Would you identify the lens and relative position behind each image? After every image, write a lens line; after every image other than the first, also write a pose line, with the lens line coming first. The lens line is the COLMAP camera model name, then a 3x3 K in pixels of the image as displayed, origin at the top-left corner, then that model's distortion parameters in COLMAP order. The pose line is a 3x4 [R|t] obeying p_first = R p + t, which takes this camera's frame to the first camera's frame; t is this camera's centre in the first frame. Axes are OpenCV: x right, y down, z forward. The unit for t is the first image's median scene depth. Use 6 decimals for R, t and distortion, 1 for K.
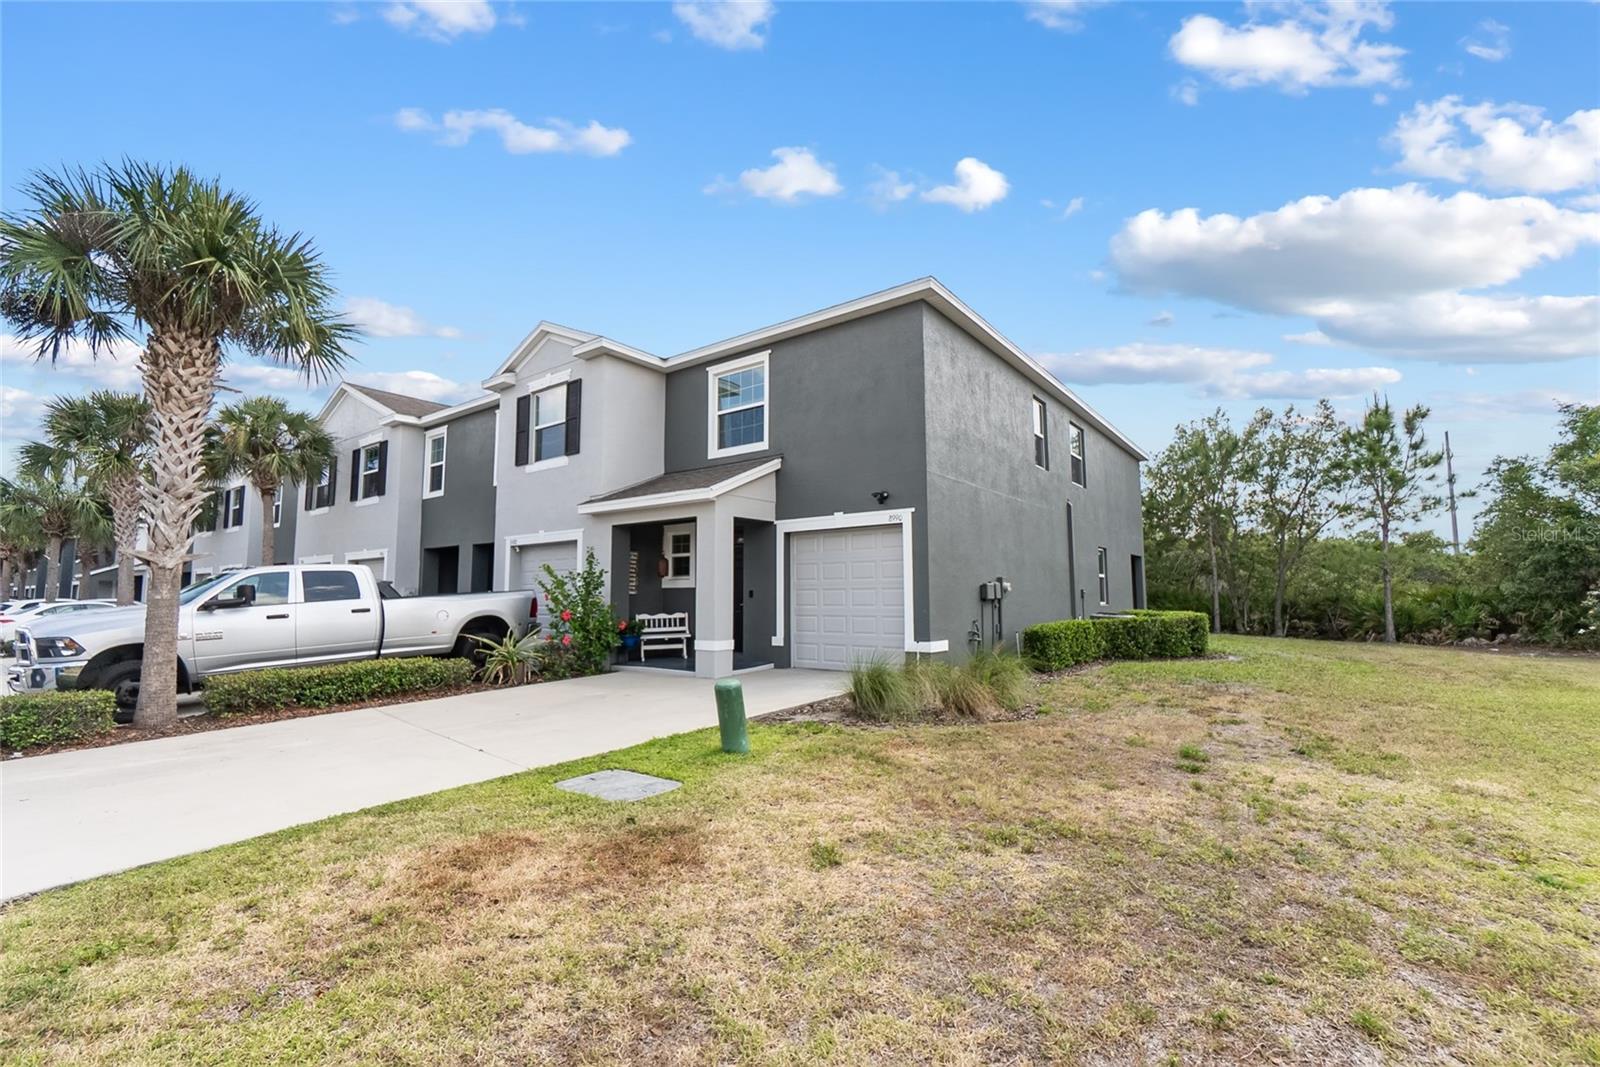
lens RADIAL K [[686.5, 0, 812.3], [0, 686.5, 531.4], [0, 0, 1]] dist [-0.004418, 0.000532]
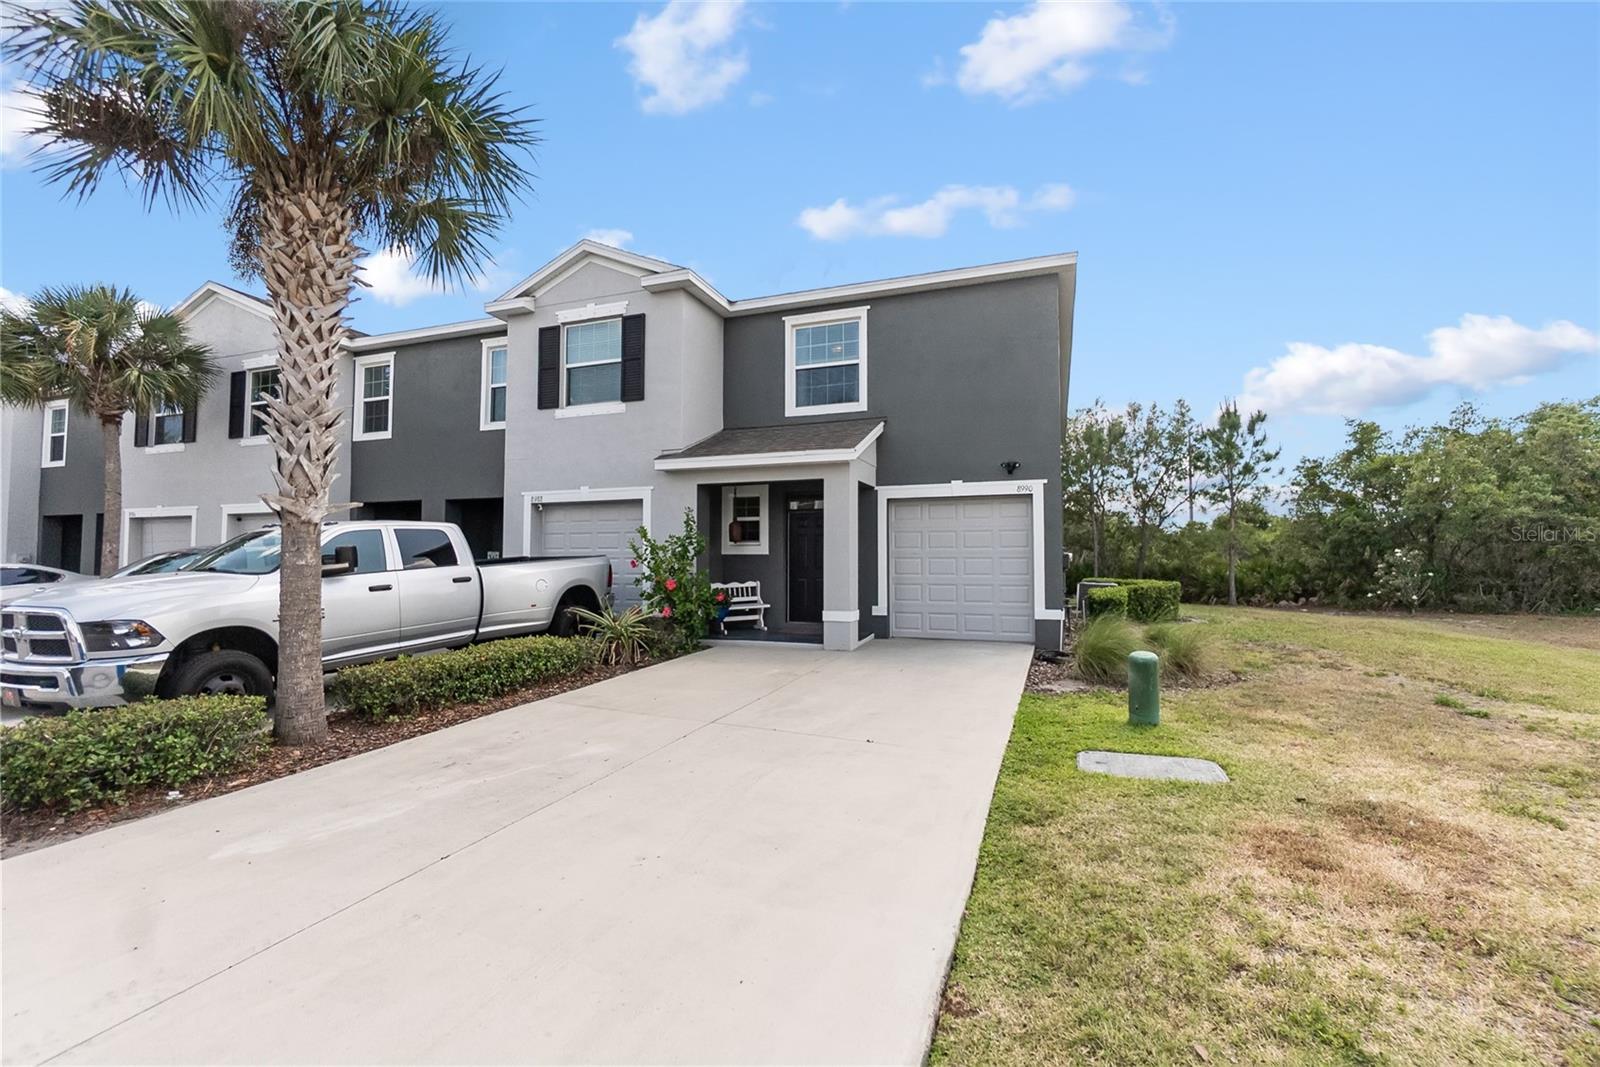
lens RADIAL K [[686.5, 0, 811.5], [0, 686.5, 528.9], [0, 0, 1]] dist [-0.004418, 0.000532]
pose [[0.958214, 0.021798, 0.285221, -0.387231], [-0.034475, 0.998625, 0.039502, 0.008303], [-0.283968, -0.047684, 0.957647, 0.095039]]
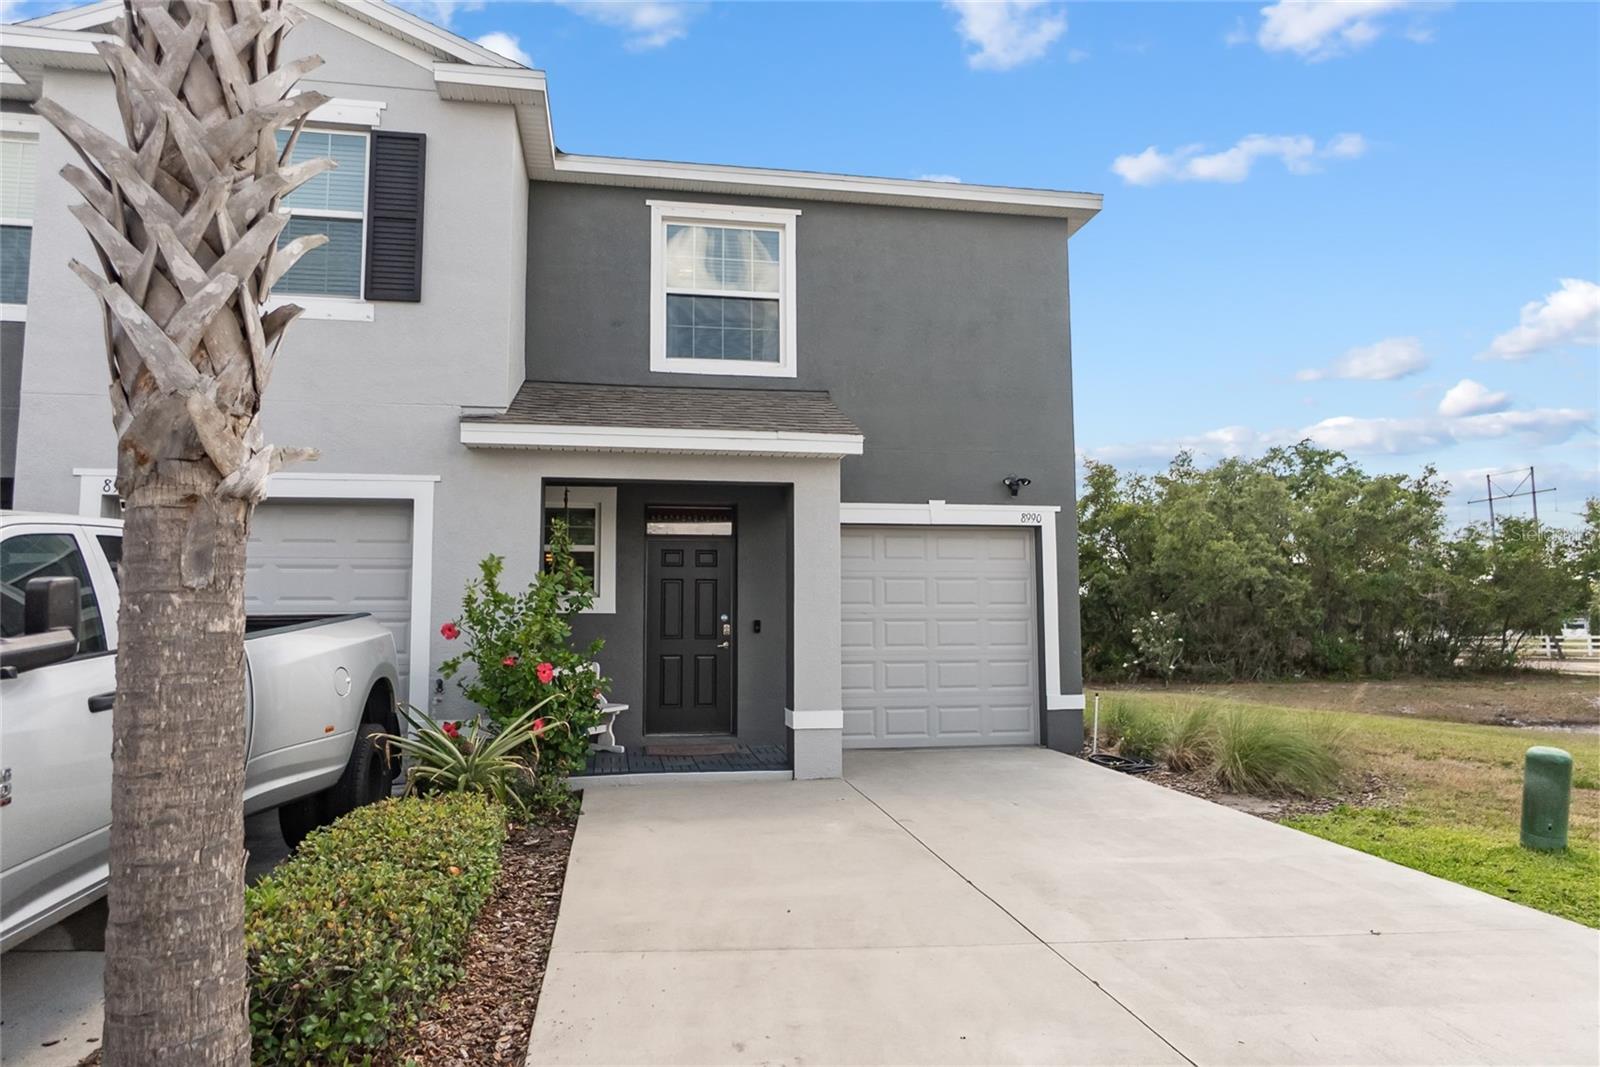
lens RADIAL K [[1005.5, 0, 802.3], [0, 1005.5, 529.8], [0, 0, 1]] dist [-0.007062, -0.000821]
pose [[0.687408, 0.076340, 0.722248, -0.634943], [-0.070434, 0.996780, -0.038321, 0.038629], [-0.722848, -0.024529, 0.690571, 0.384774]]
